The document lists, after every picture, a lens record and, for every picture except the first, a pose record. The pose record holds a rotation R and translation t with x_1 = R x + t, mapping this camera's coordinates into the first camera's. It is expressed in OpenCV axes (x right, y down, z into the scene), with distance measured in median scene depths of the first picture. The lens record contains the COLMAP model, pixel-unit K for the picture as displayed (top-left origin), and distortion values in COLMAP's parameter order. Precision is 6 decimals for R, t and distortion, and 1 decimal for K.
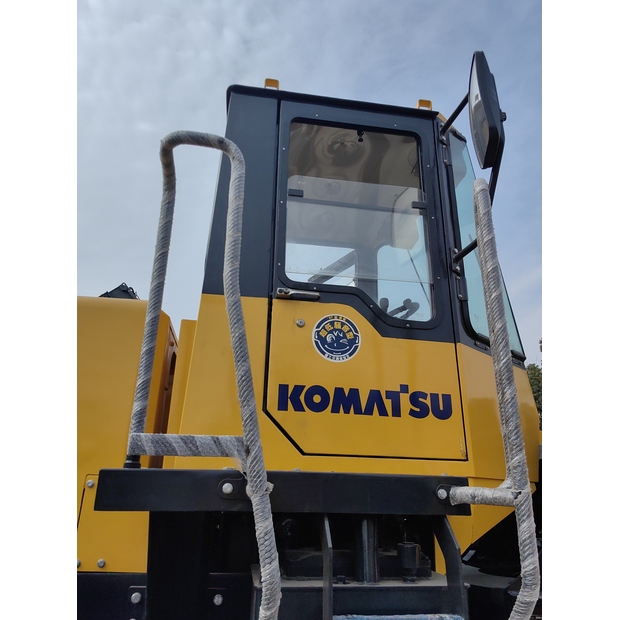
lens RADIAL K [[489.1, 0, 301.6], [0, 489.1, 310.3], [0, 0, 1]] dist [0.082734, -0.127561]
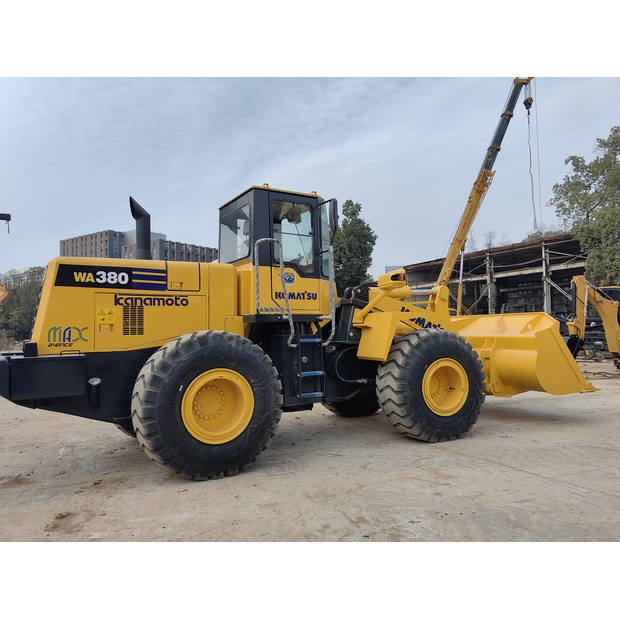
lens RADIAL K [[487.3, 0, 311.2], [0, 487.3, 302.2], [0, 0, 1]] dist [0.104265, -0.196309]
pose [[0.924221, -0.015340, 0.381549, -1.156348], [-0.096860, 0.957096, 0.273102, -0.774902], [-0.369368, -0.289364, 0.883083, -2.276760]]
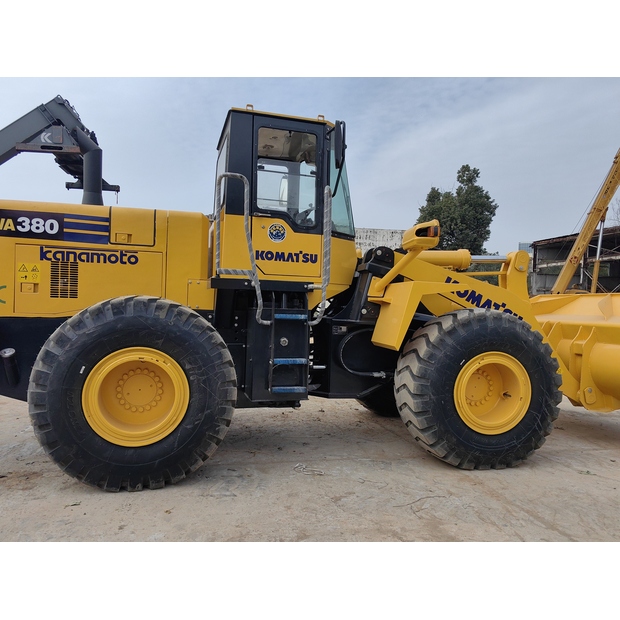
lens RADIAL K [[489.1, 0, 301.6], [0, 489.1, 310.3], [0, 0, 1]] dist [0.082734, -0.127561]
pose [[0.990824, 0.004390, 0.135089, -0.158278], [-0.052370, 0.933867, 0.353764, -0.512348], [-0.124602, -0.357592, 0.925528, -1.672390]]
